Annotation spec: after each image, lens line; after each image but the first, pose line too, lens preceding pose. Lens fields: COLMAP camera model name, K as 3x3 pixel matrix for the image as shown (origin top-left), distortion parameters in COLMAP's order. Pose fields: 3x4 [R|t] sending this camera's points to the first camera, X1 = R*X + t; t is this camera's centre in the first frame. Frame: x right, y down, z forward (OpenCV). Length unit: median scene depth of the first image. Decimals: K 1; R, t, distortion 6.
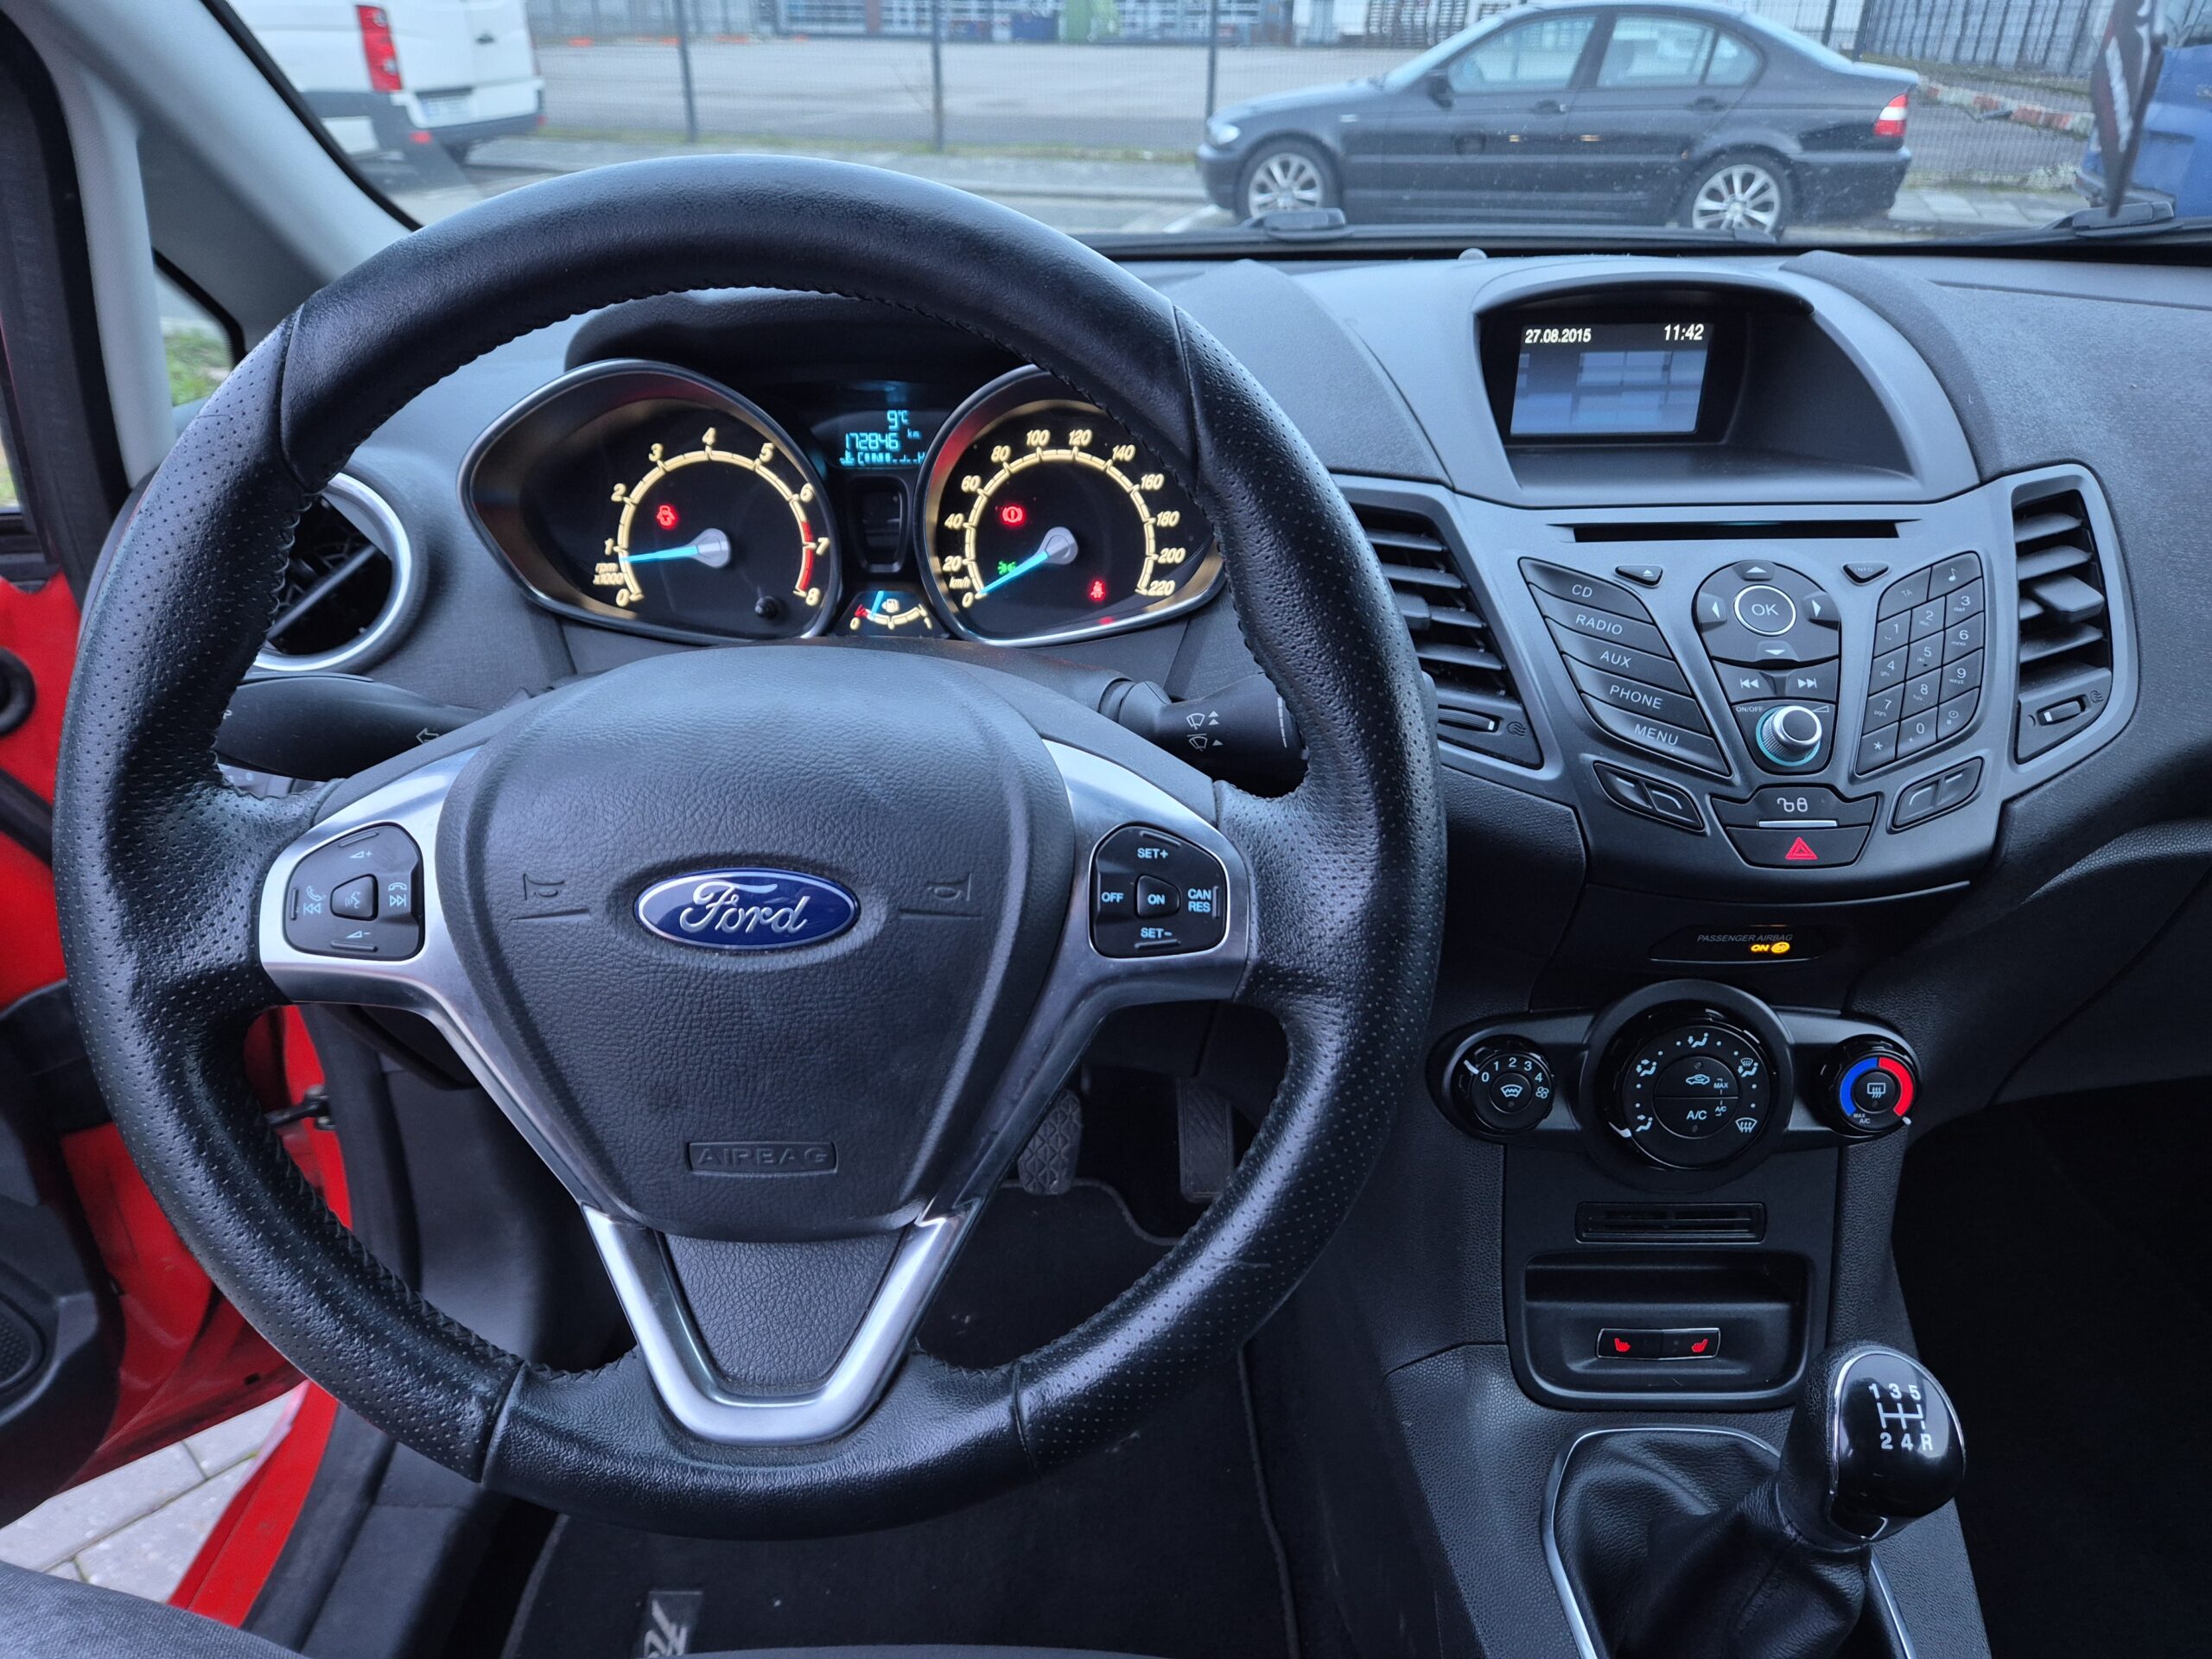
lens RADIAL K [[1492.4, 0, 1099.0], [0, 1492.4, 847.2], [0, 0, 1]] dist [0.076900, -0.062784]
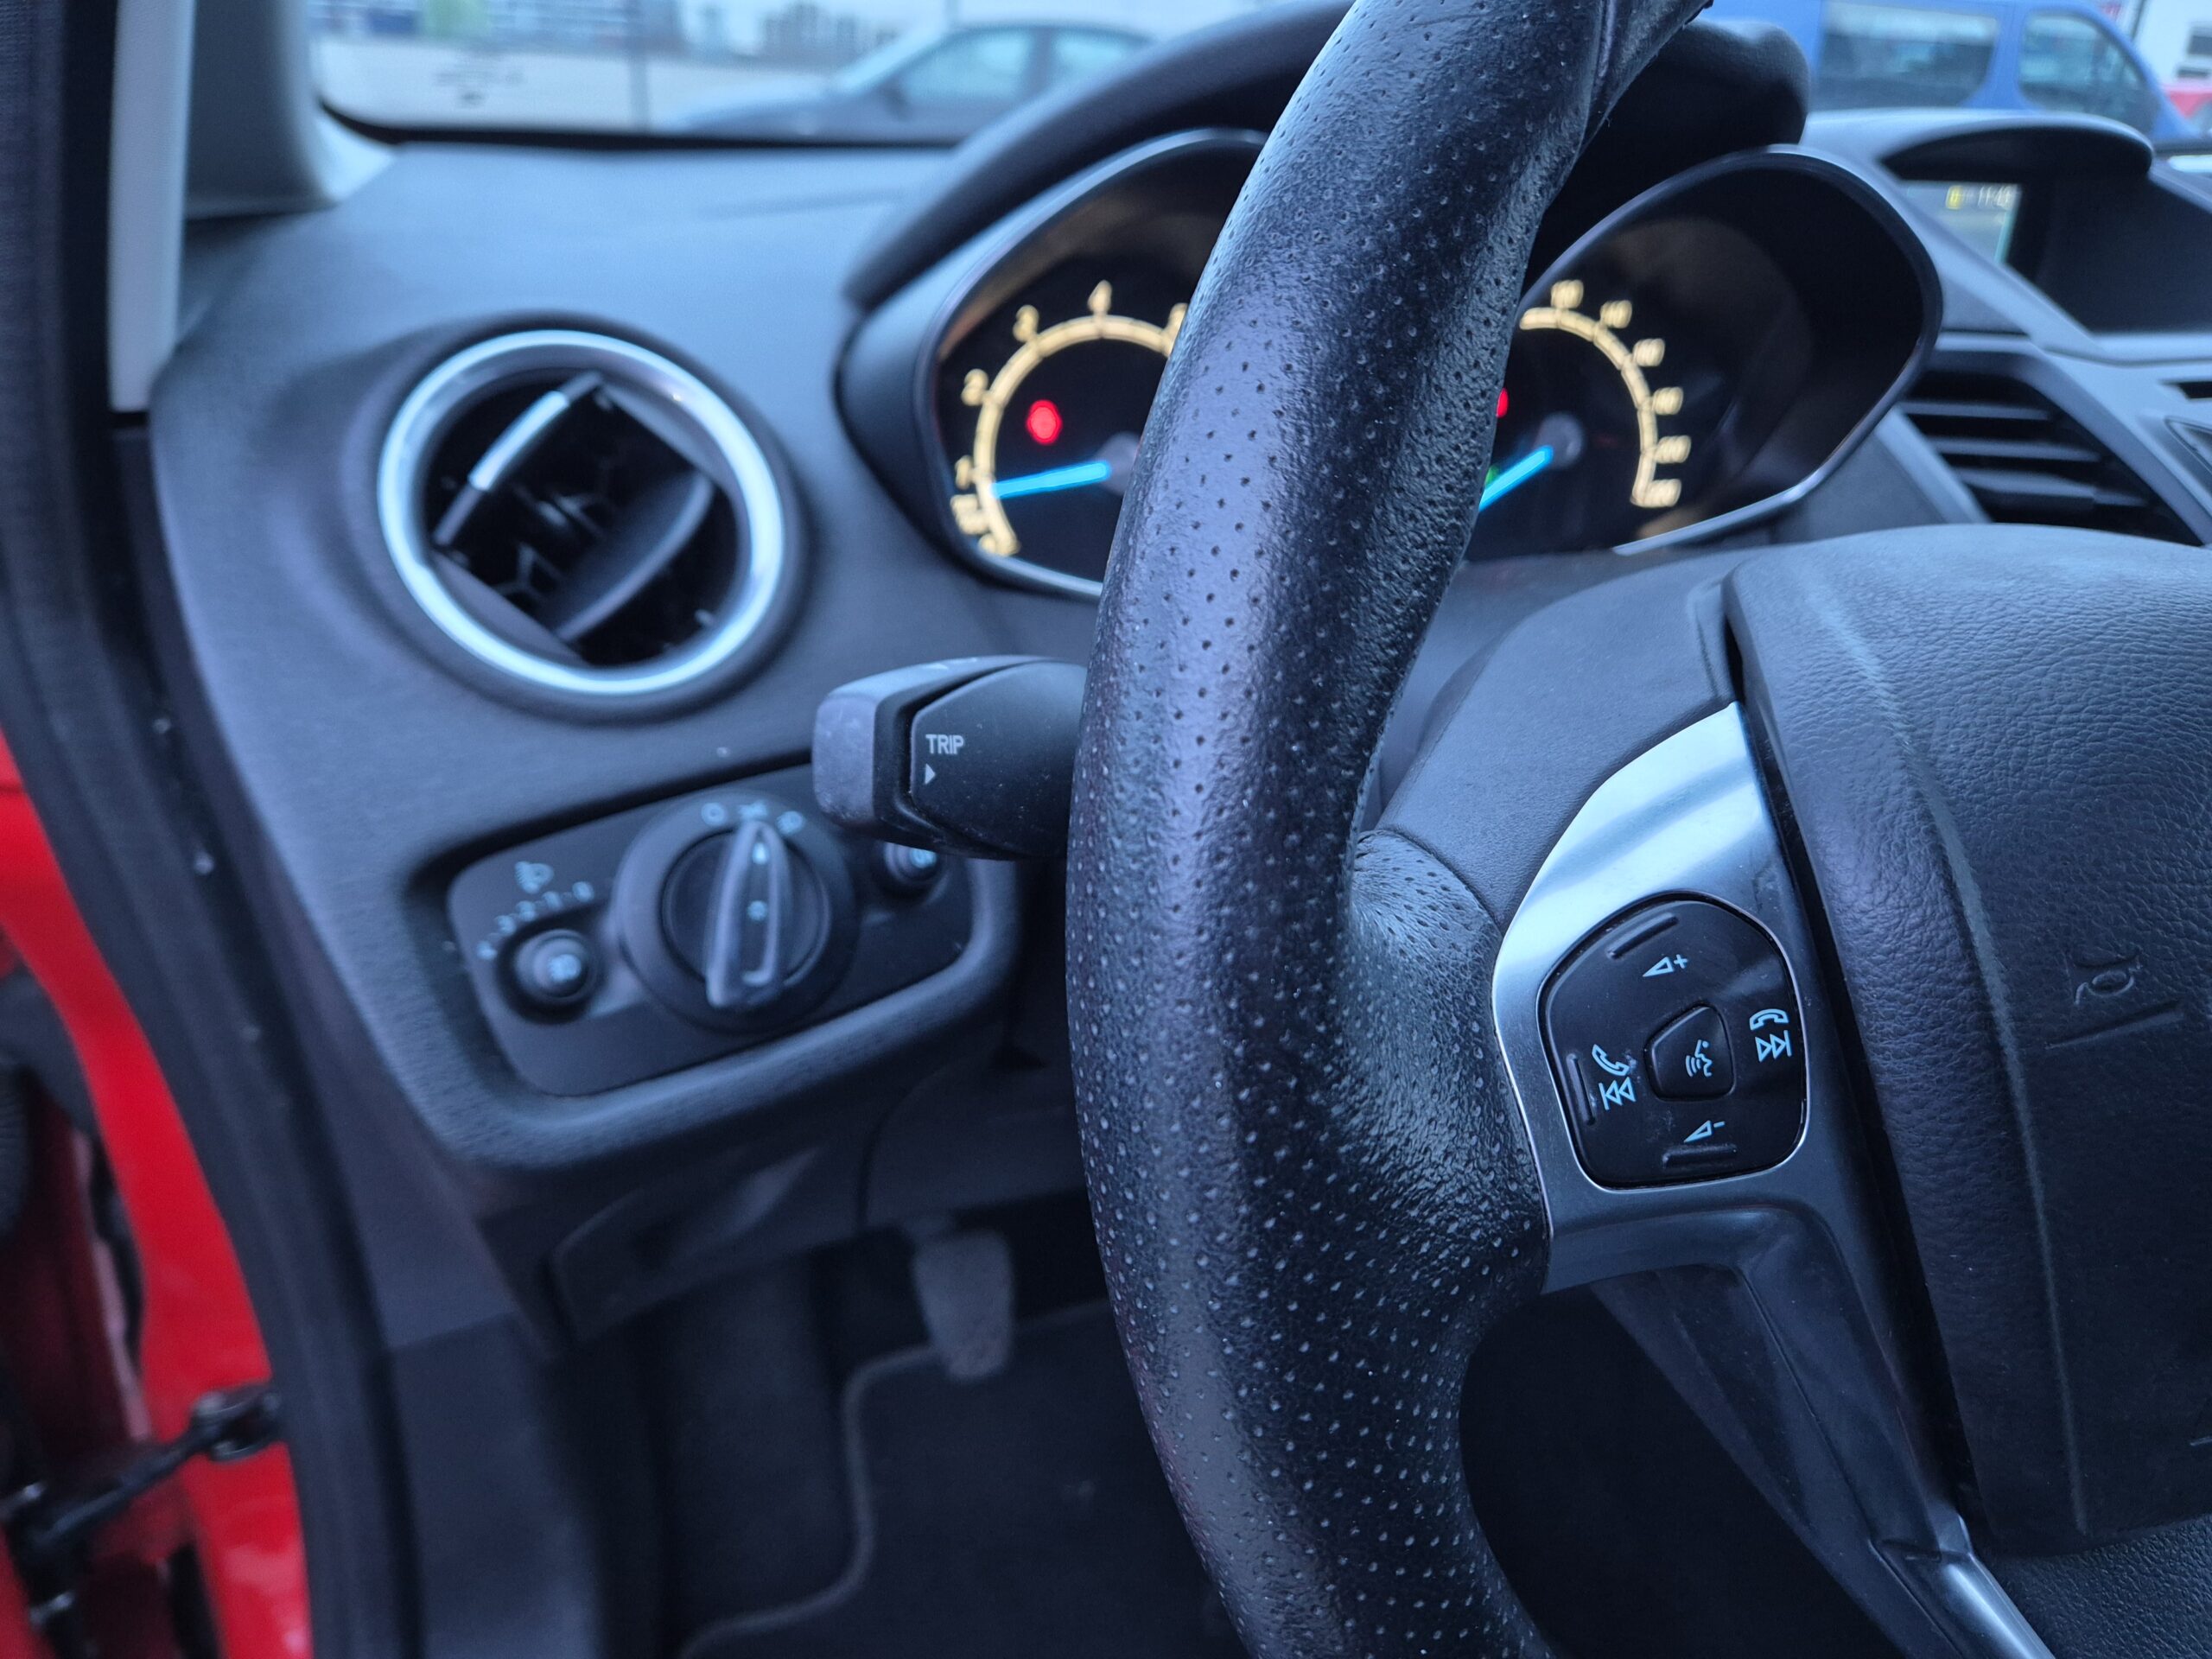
lens RADIAL K [[1552.0, 0, 1128.5], [0, 1552.0, 869.3], [0, 0, 1]] dist [-0.000744, 0.000541]
pose [[0.933148, -0.130599, 0.334930, -0.508091], [0.133162, 0.990975, 0.015407, -0.033495], [-0.333920, 0.030223, 0.942117, 0.364044]]
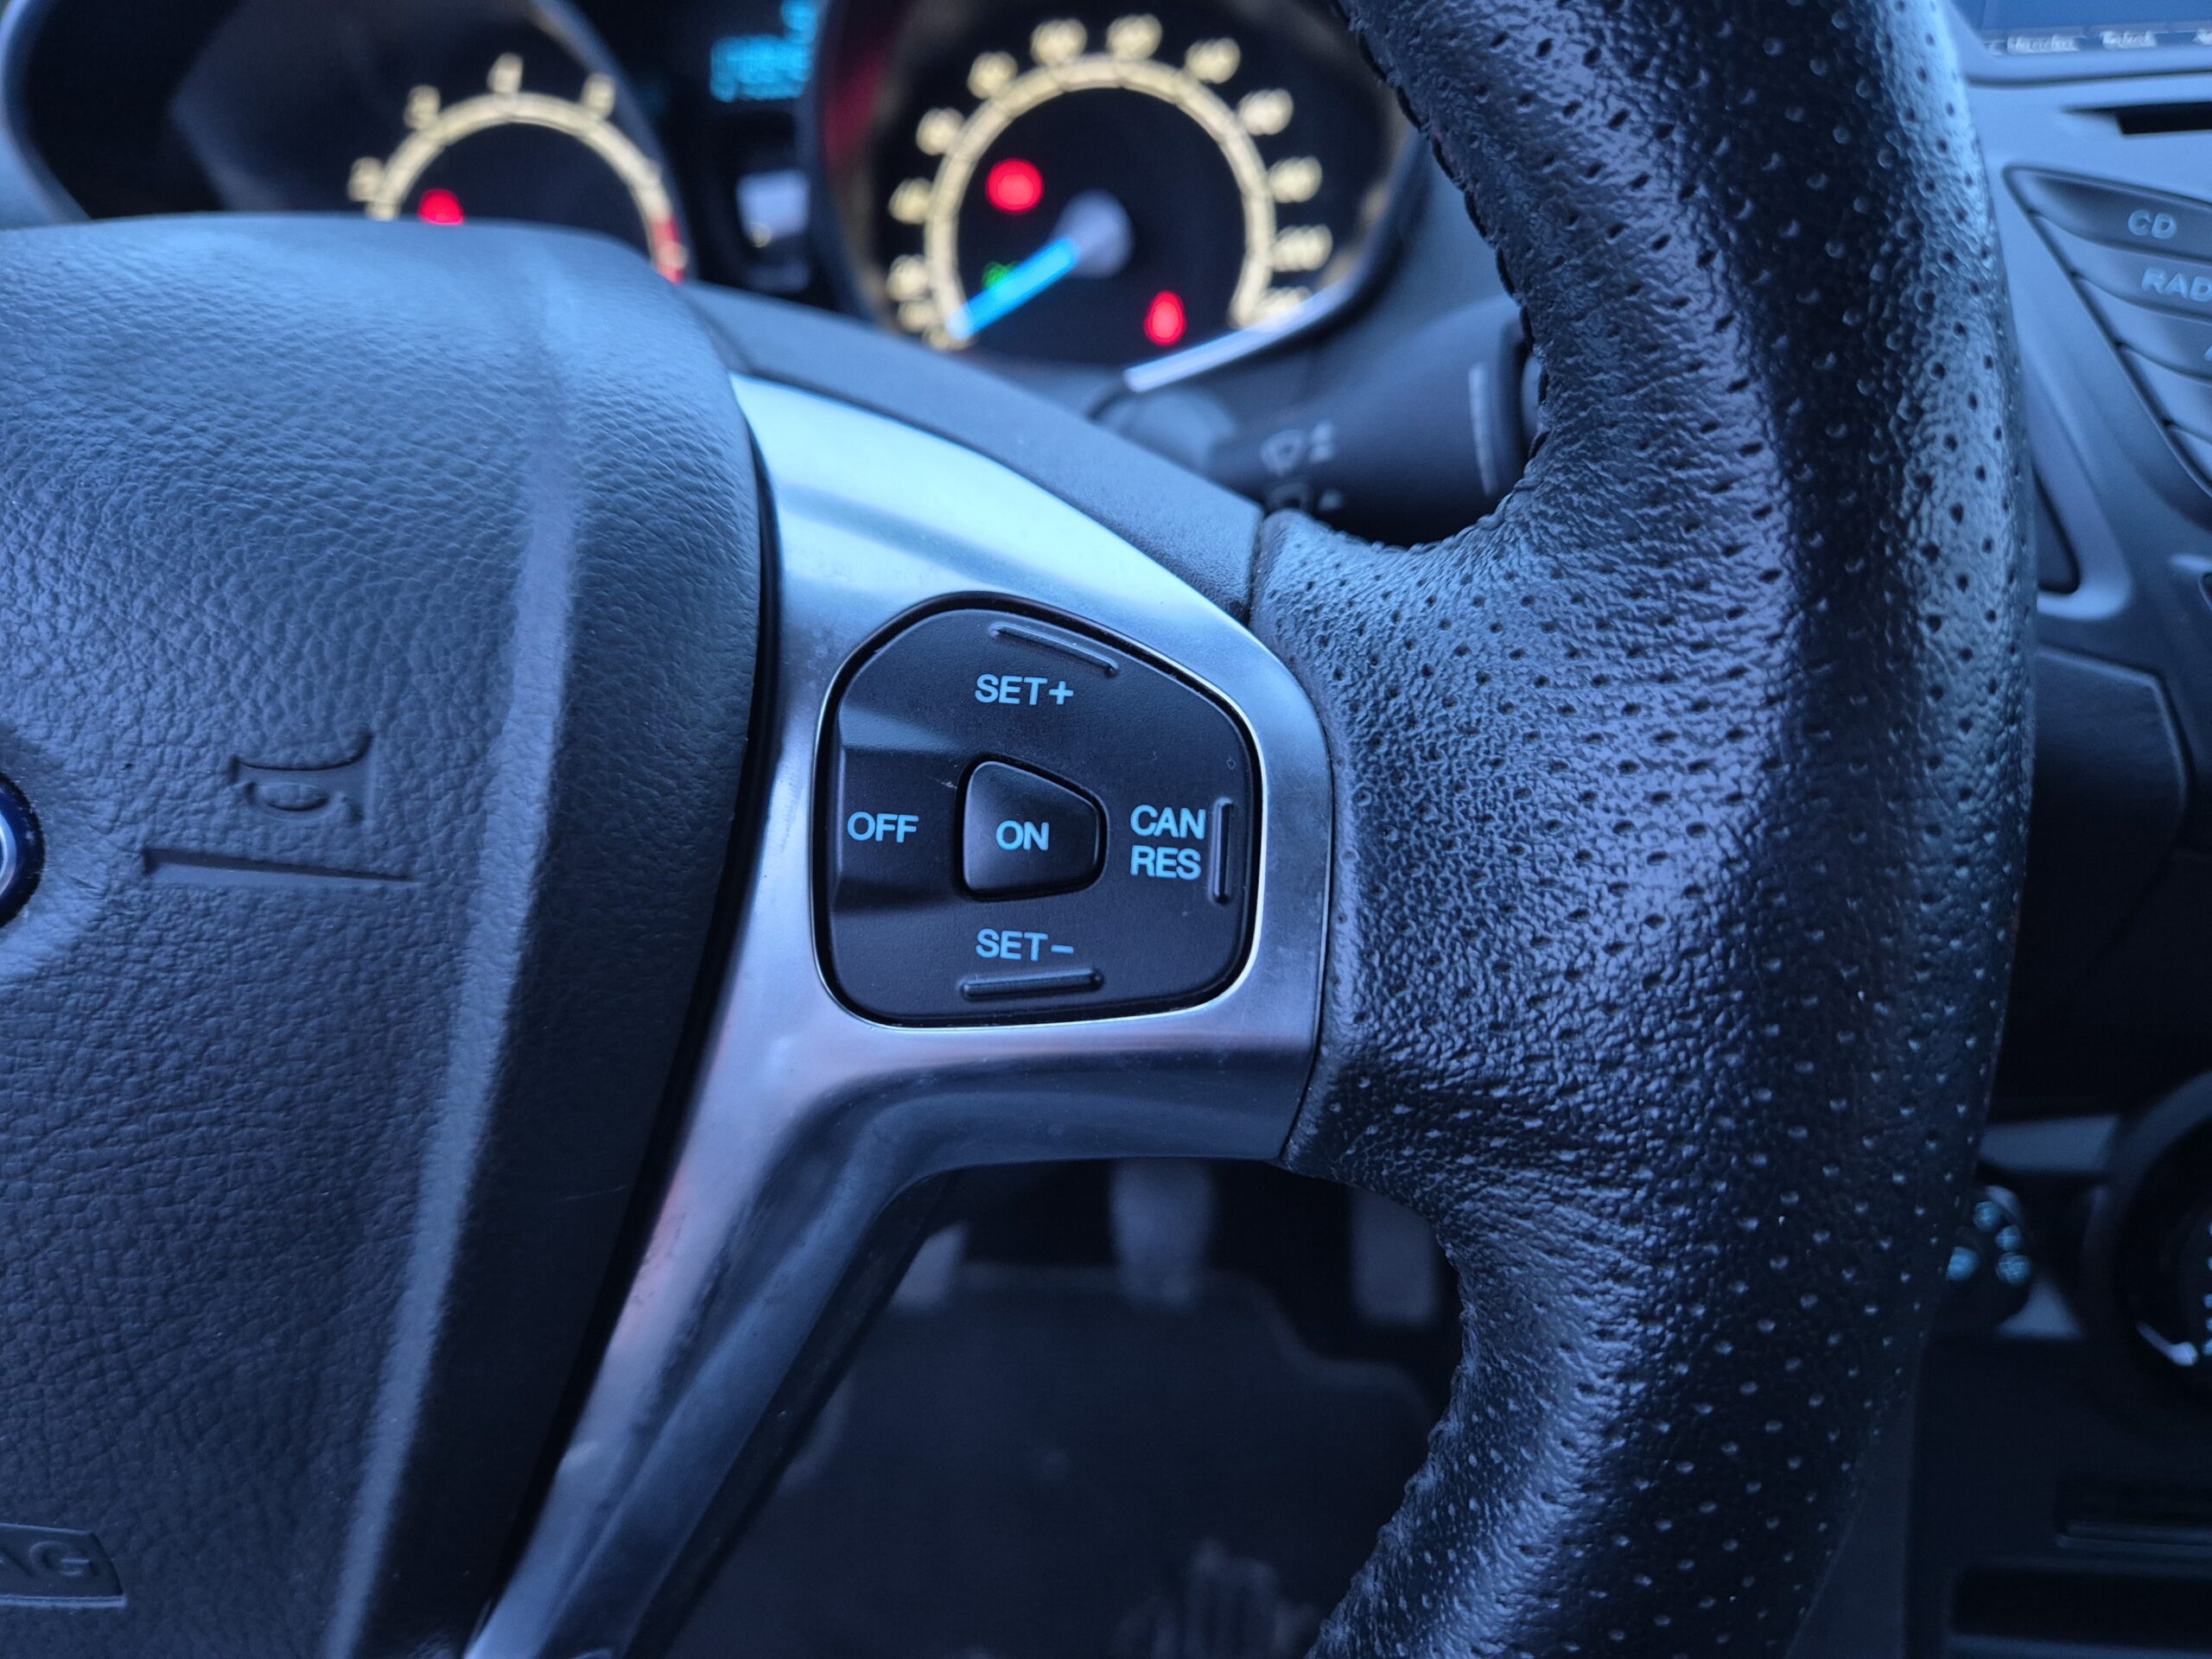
lens RADIAL K [[1583.8, 0, 1103.7], [0, 1583.8, 839.1], [0, 0, 1]] dist [0.003340, -0.032625]
pose [[0.990103, 0.013710, -0.139671, 0.062277], [-0.013678, 0.999906, 0.001192, 0.021733], [0.139674, 0.000730, 0.990197, 0.423773]]
